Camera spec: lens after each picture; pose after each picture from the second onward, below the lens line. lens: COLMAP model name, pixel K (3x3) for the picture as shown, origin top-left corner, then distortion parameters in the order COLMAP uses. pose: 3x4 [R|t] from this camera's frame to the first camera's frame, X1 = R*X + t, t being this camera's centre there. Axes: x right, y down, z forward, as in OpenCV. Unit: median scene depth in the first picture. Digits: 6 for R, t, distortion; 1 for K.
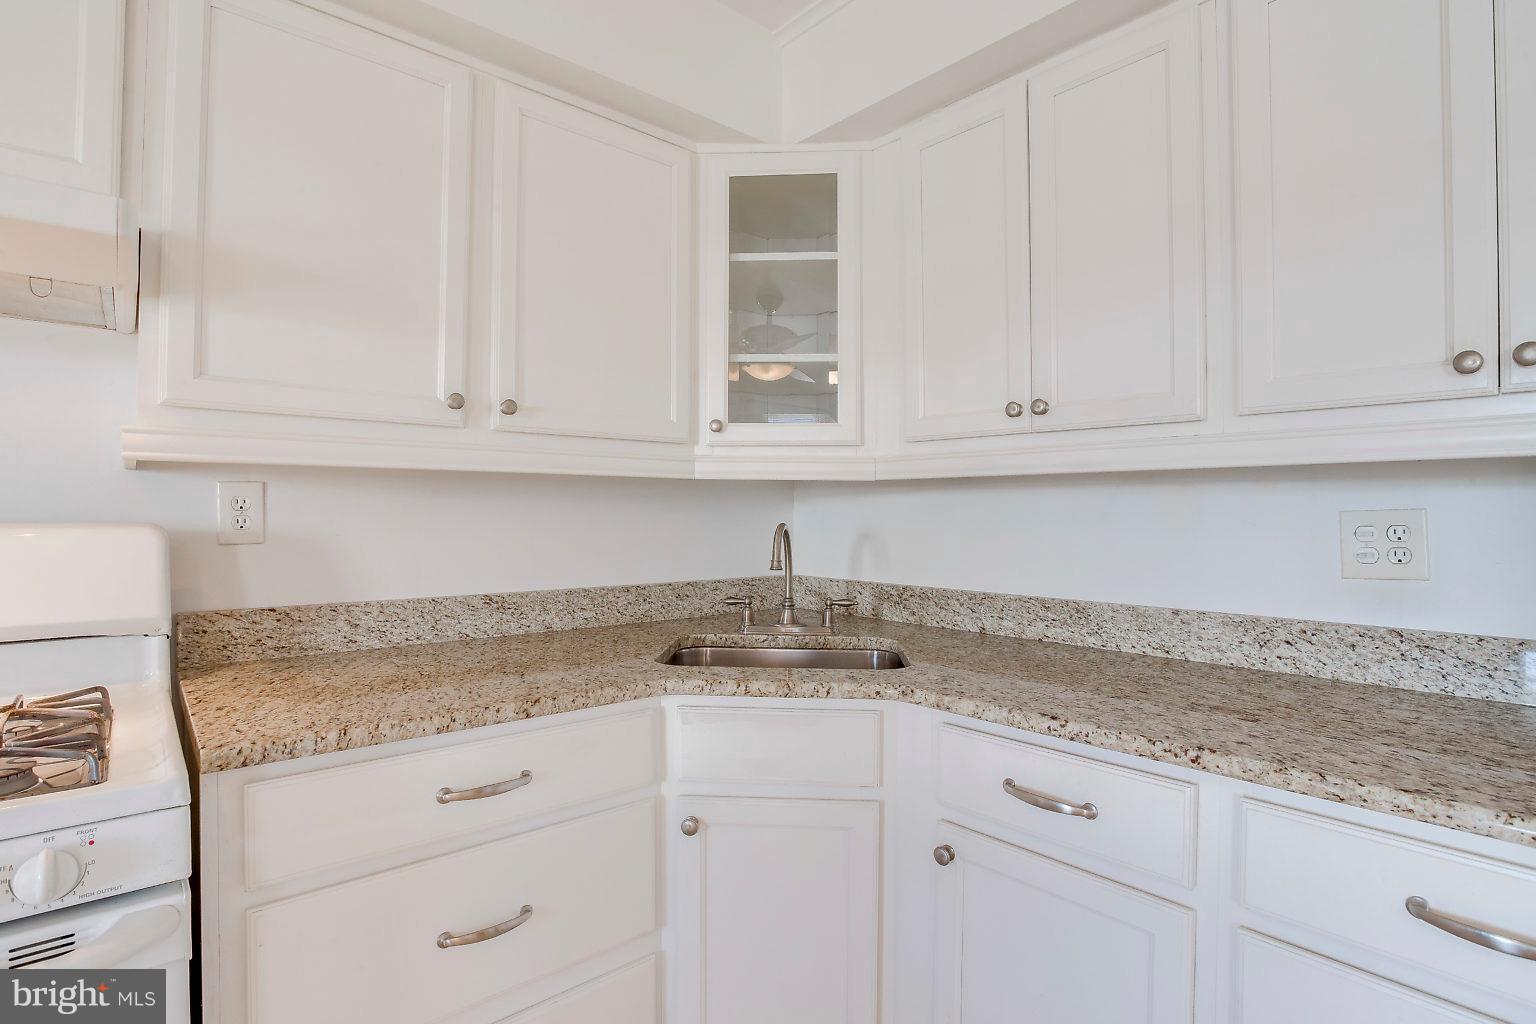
lens RADIAL K [[756.5, 0, 754.4], [0, 756.5, 508.1], [0, 0, 1]] dist [-0.048034, 0.013290]
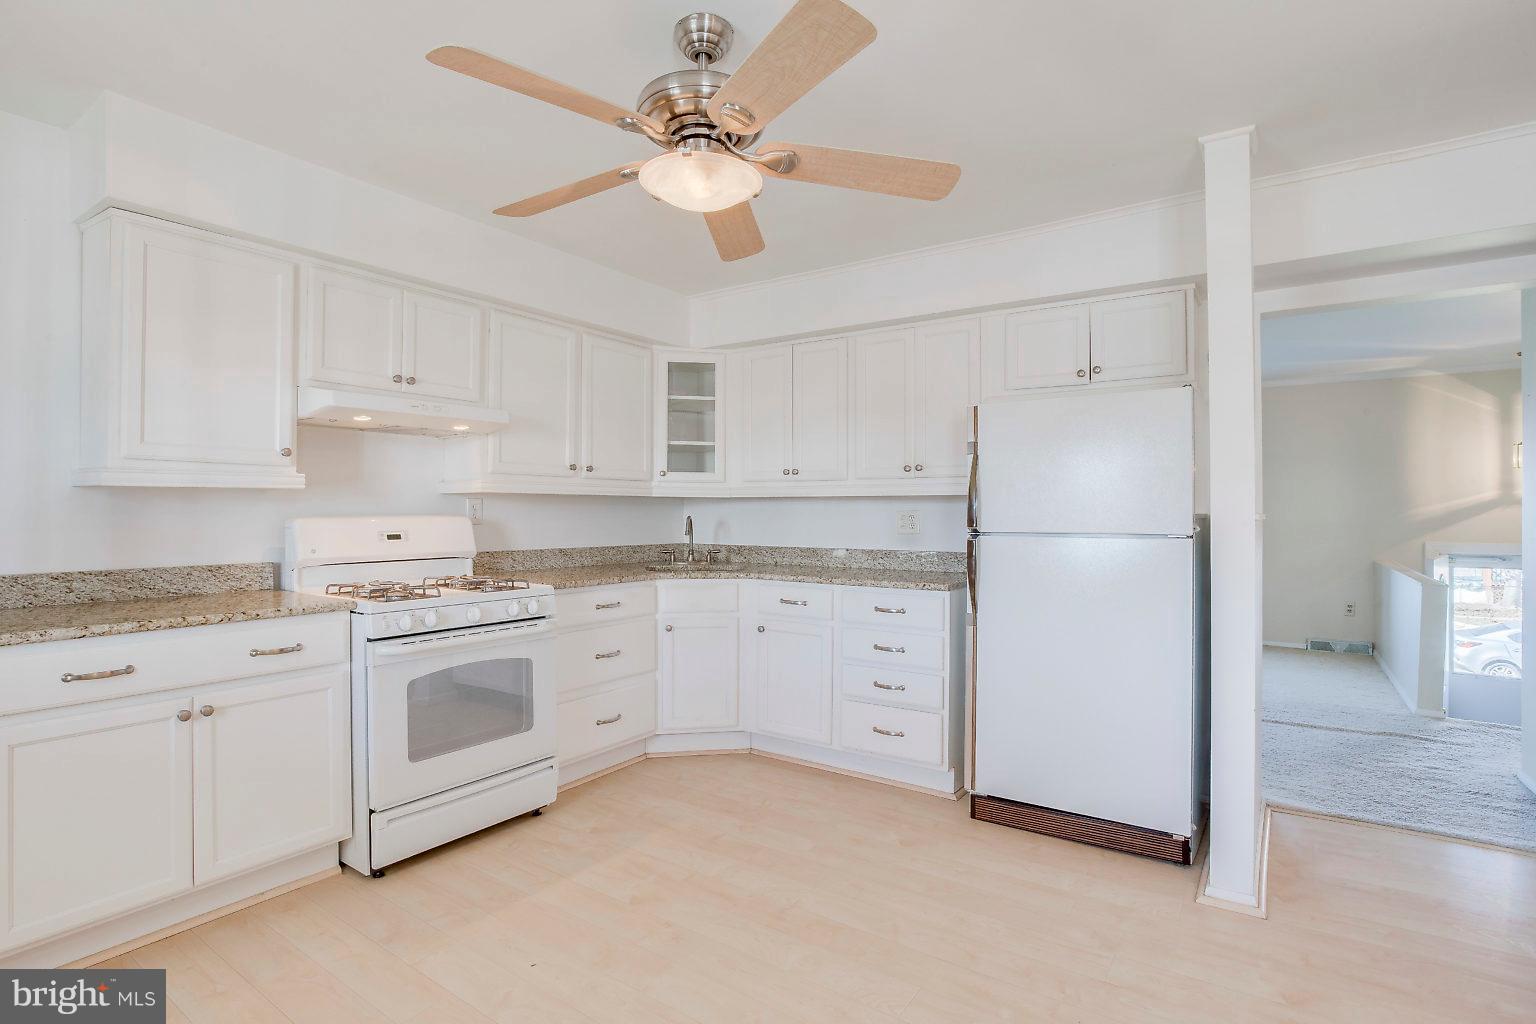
lens RADIAL K [[756.5, 0, 758.3], [0, 756.5, 508.9], [0, 0, 1]] dist [-0.048034, 0.013290]
pose [[0.967787, 0.000023, 0.251769, -0.396807], [-0.000667, 0.999997, 0.002474, -0.008274], [-0.251768, -0.002562, 0.967784, -1.469275]]
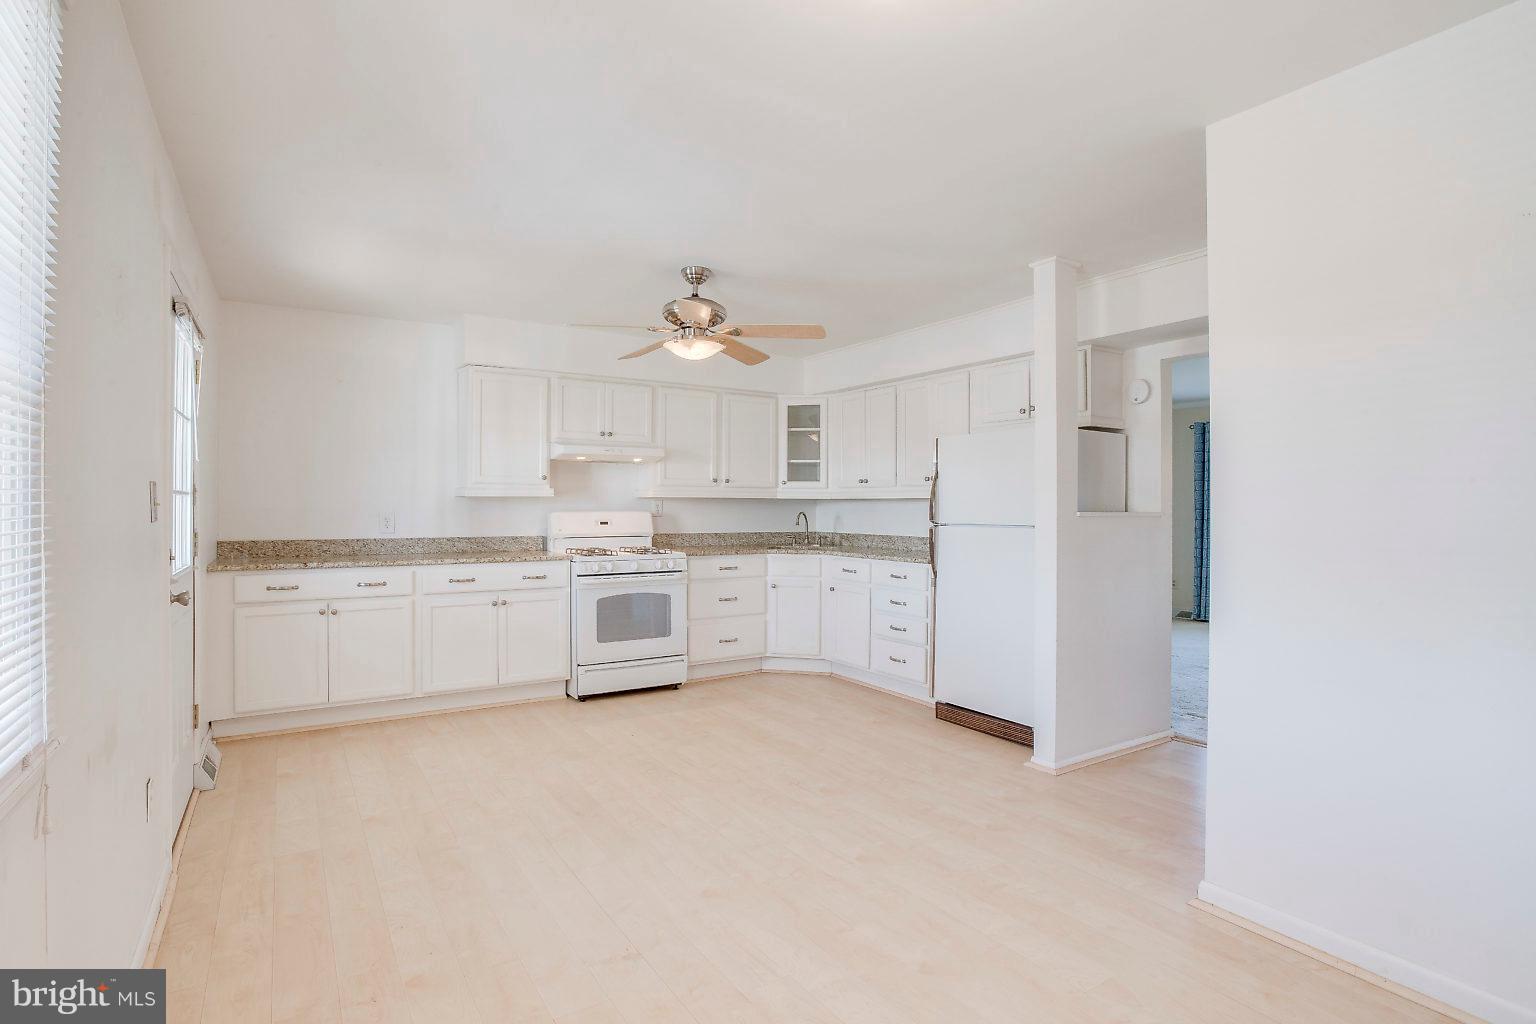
lens RADIAL K [[756.5, 0, 756.8], [0, 756.5, 511.4], [0, 0, 1]] dist [-0.048034, 0.013290]
pose [[0.990392, 0.002184, -0.138274, 0.337317], [-0.000546, 0.999929, 0.011887, -0.024550], [0.138290, -0.011697, 0.990323, -2.654042]]
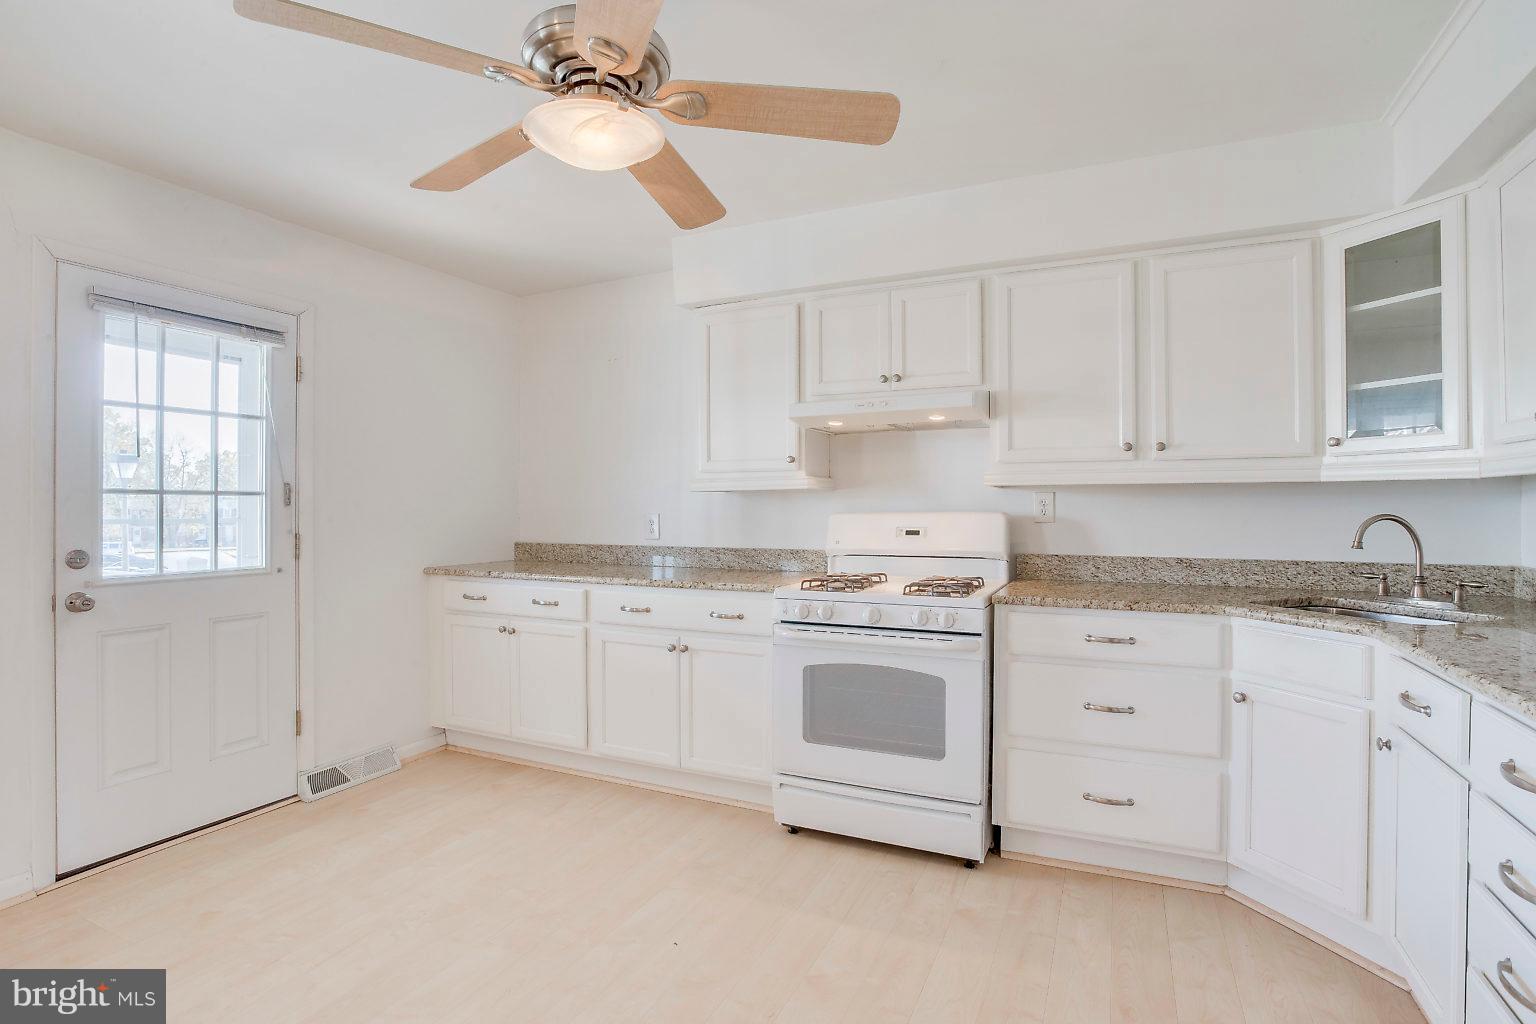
lens RADIAL K [[756.5, 0, 765.5], [0, 756.5, 509.3], [0, 0, 1]] dist [-0.048034, 0.013290]
pose [[0.409016, -0.000675, -0.912527, 0.841065], [0.009174, 0.999952, 0.003372, -0.002167], [0.912481, -0.009751, 0.409002, -0.523676]]
